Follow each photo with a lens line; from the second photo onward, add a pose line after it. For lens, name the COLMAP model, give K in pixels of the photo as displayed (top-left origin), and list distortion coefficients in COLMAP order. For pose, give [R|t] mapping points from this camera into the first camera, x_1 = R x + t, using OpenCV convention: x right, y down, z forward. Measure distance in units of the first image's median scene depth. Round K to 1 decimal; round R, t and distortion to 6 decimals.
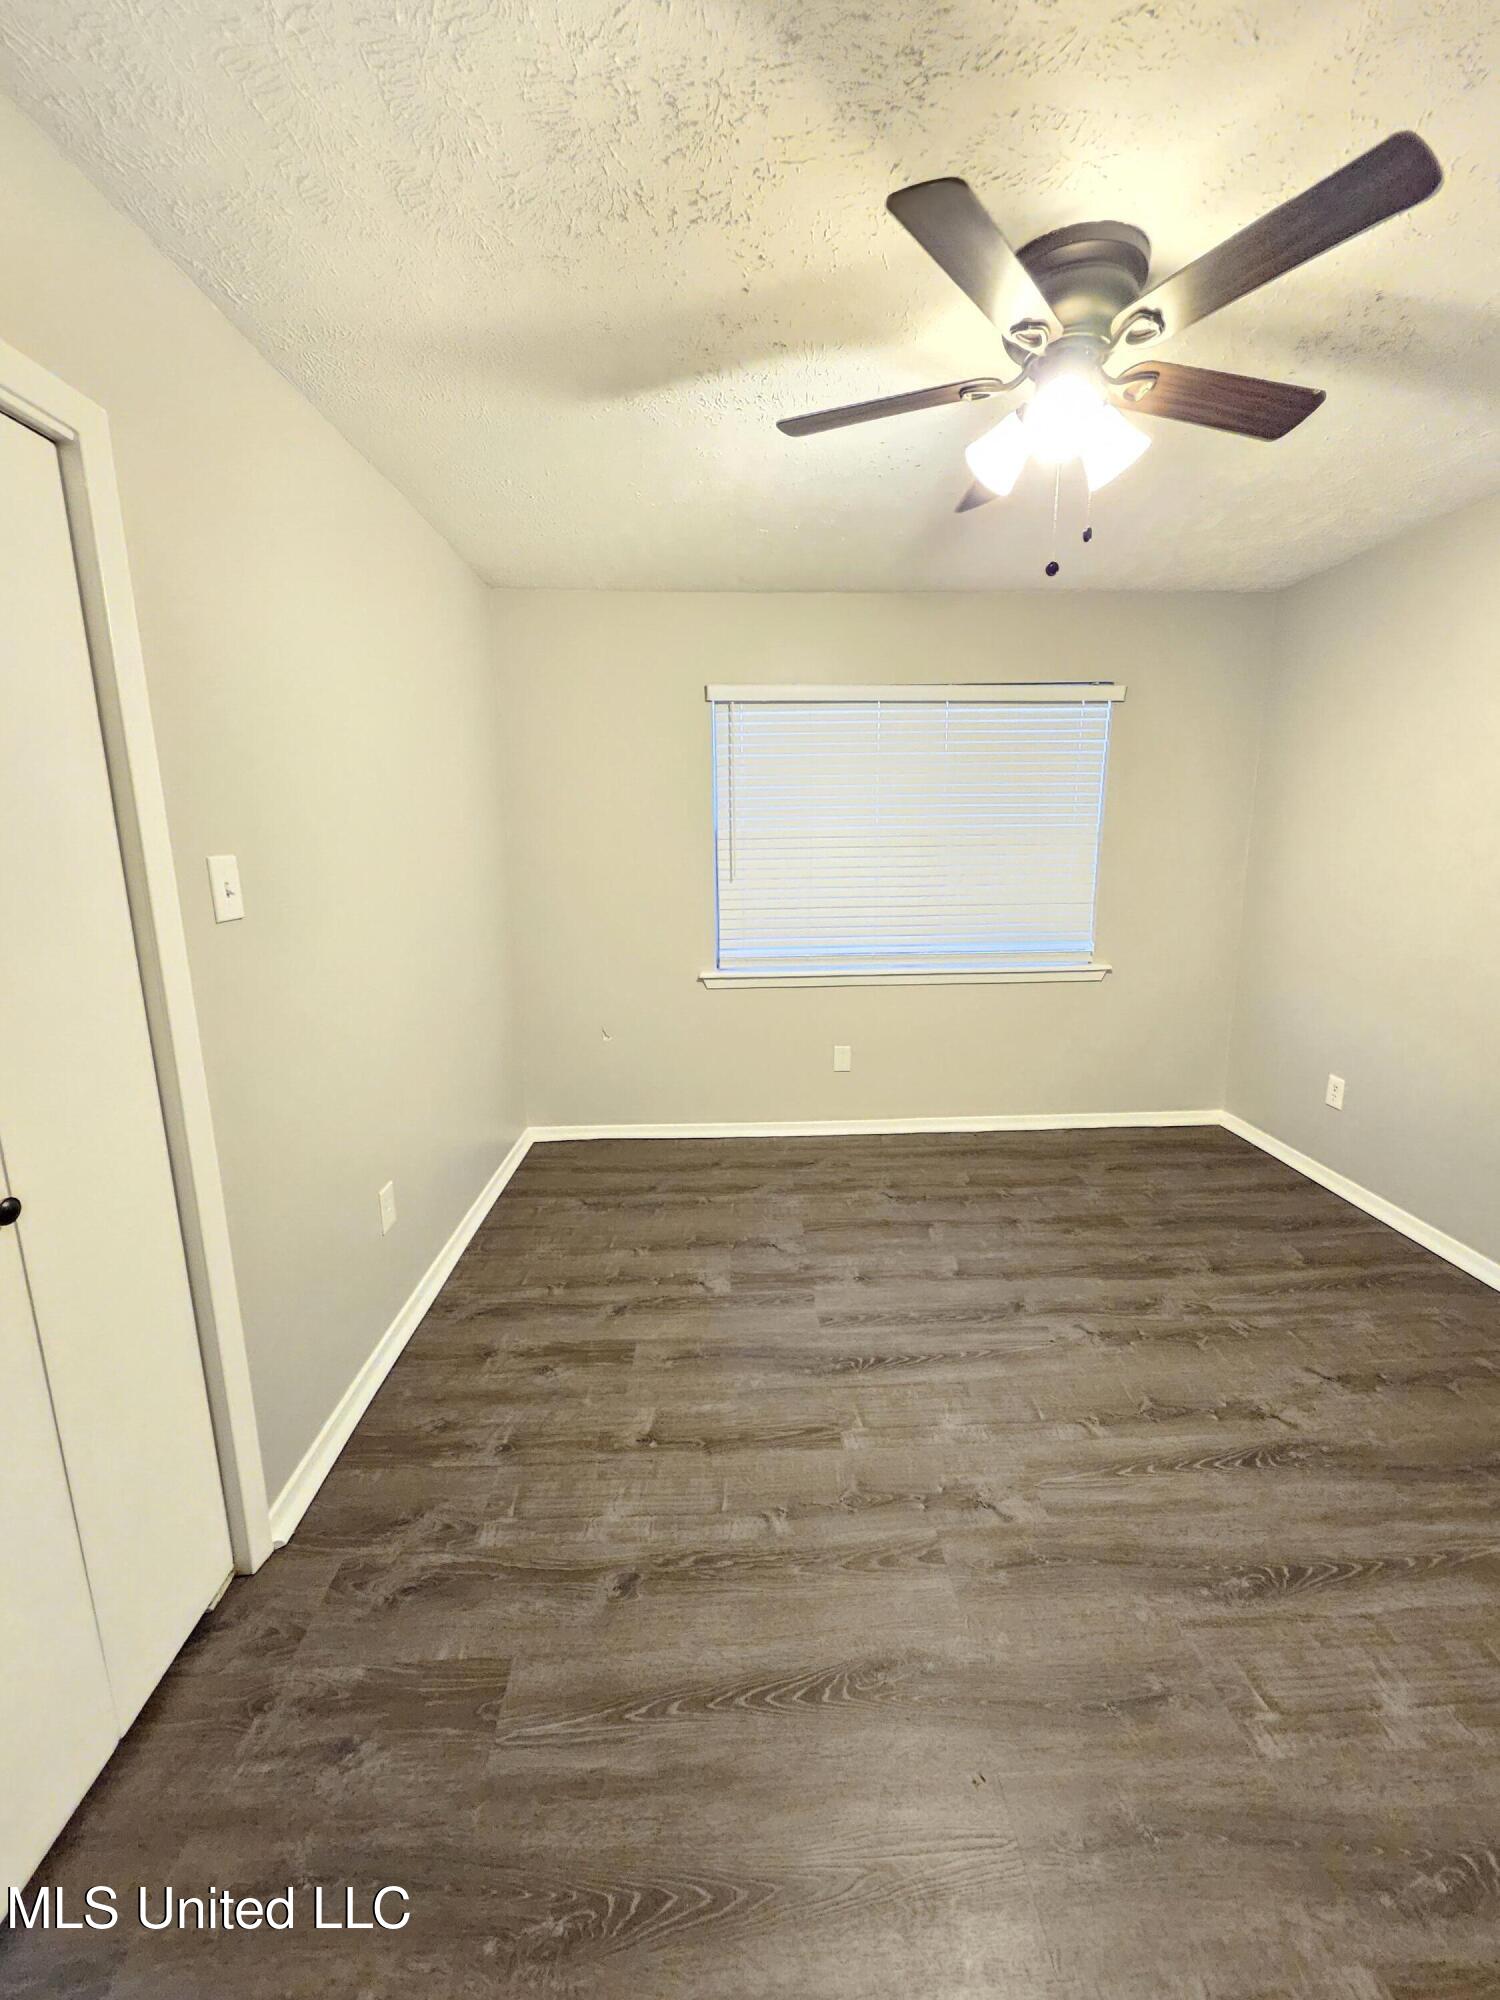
lens RADIAL K [[794.6, 0, 759.8], [0, 794.6, 972.3], [0, 0, 1]] dist [0.005417, -0.000741]
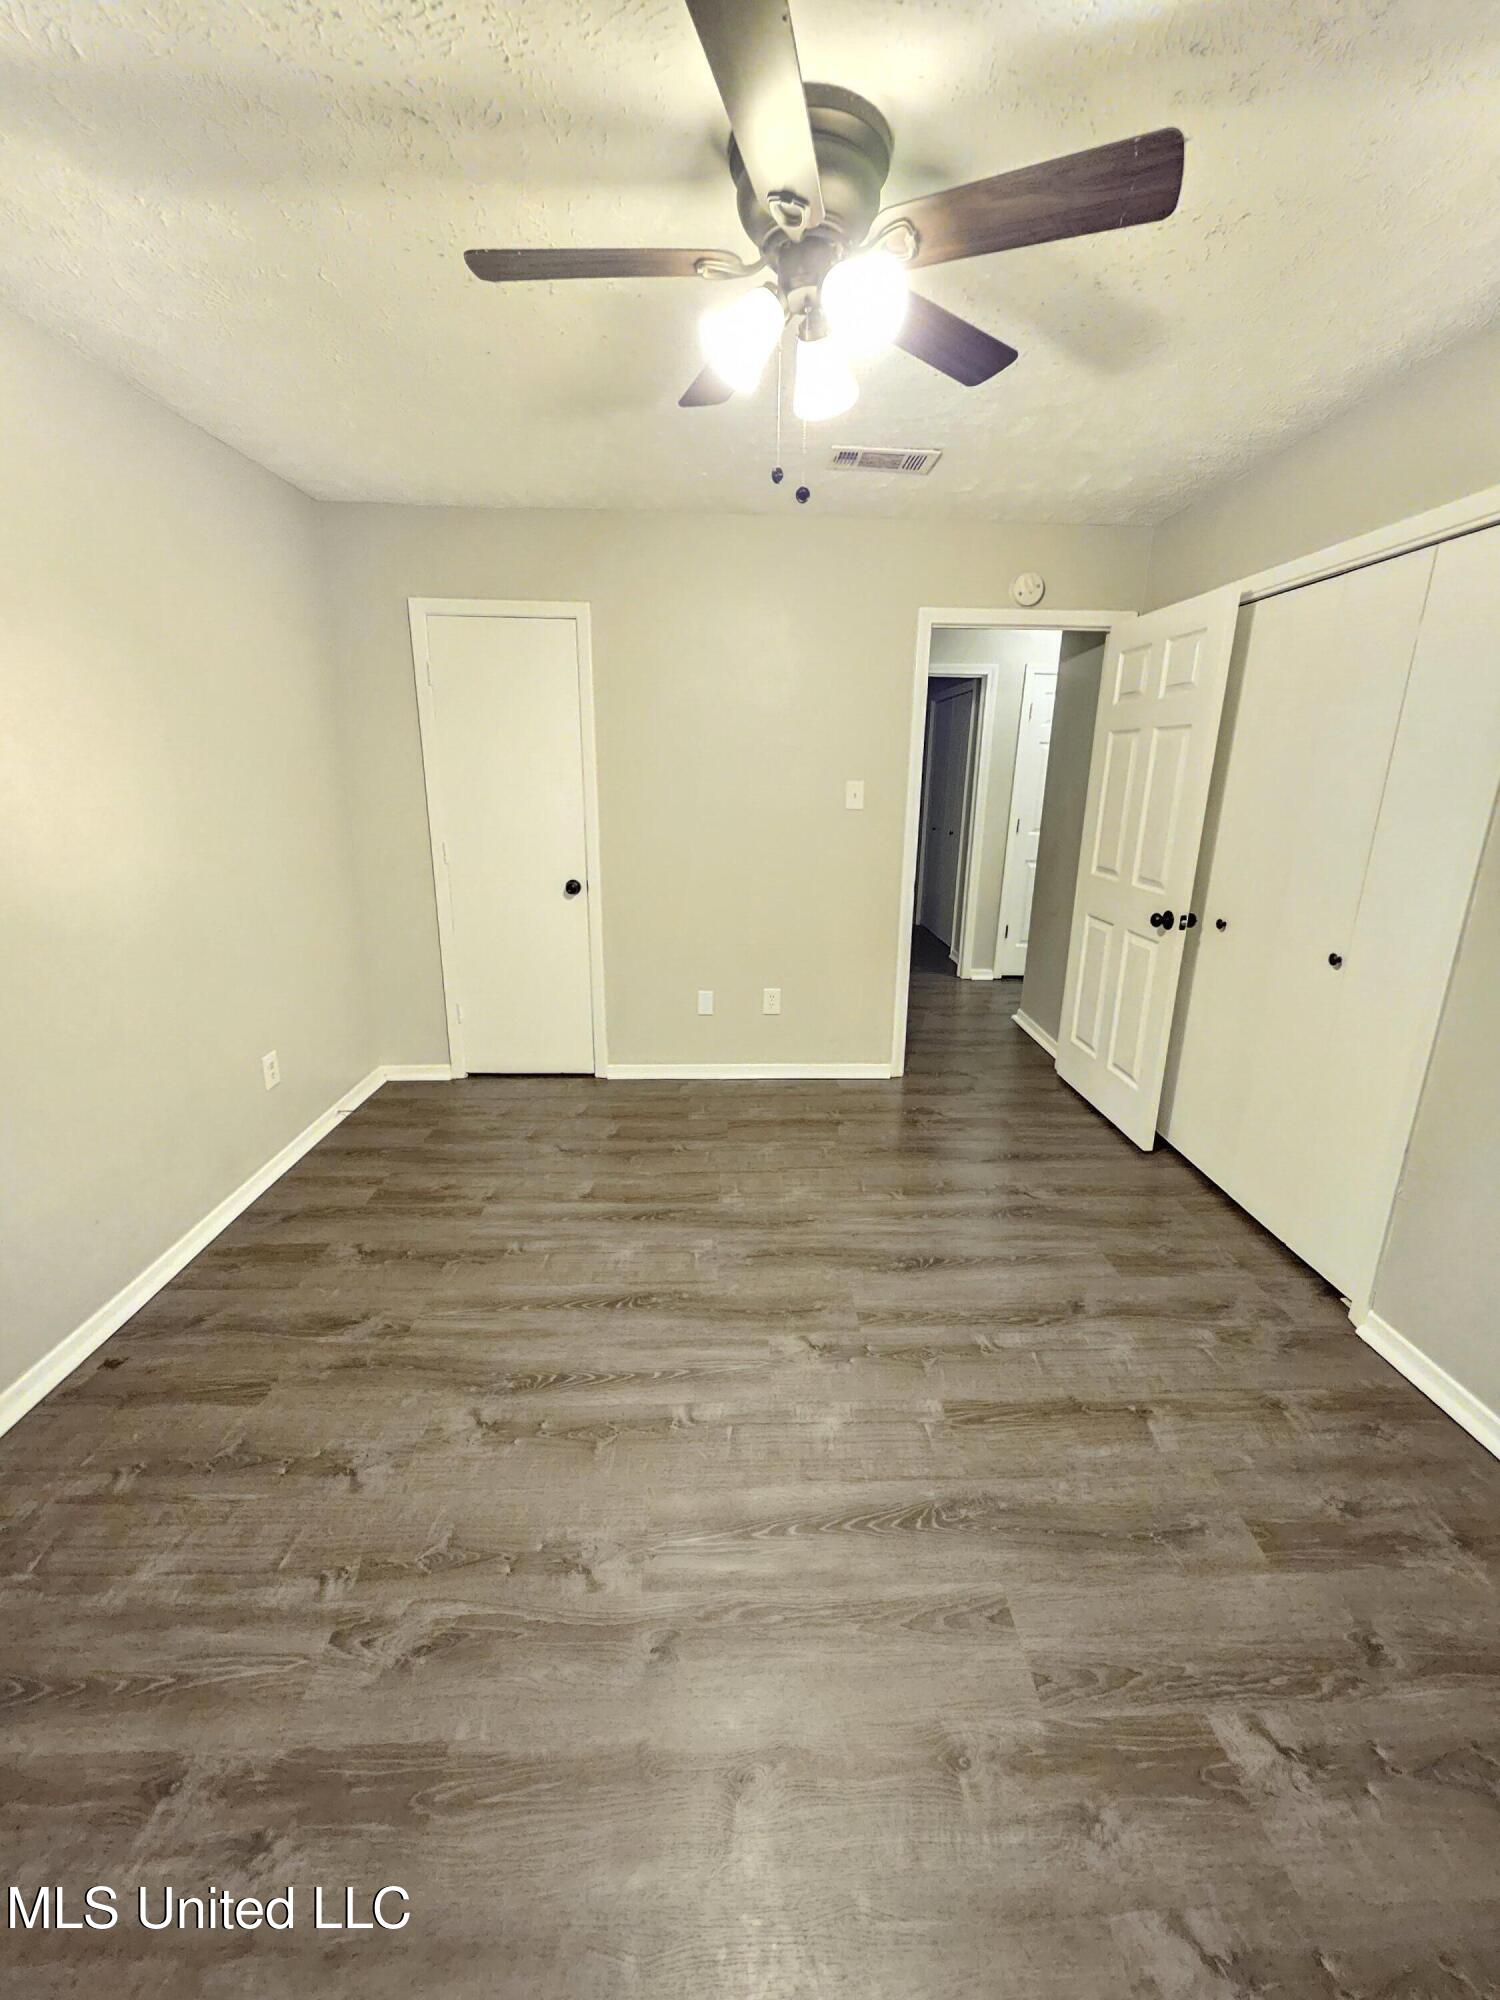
lens RADIAL K [[794.6, 0, 759.8], [0, 794.6, 972.3], [0, 0, 1]] dist [0.005417, -0.000741]
pose [[-0.999941, -0.006391, 0.008746, 0.320543], [-0.002128, 0.907559, 0.419918, -0.313345], [-0.010621, 0.419875, -0.907520, 1.641354]]
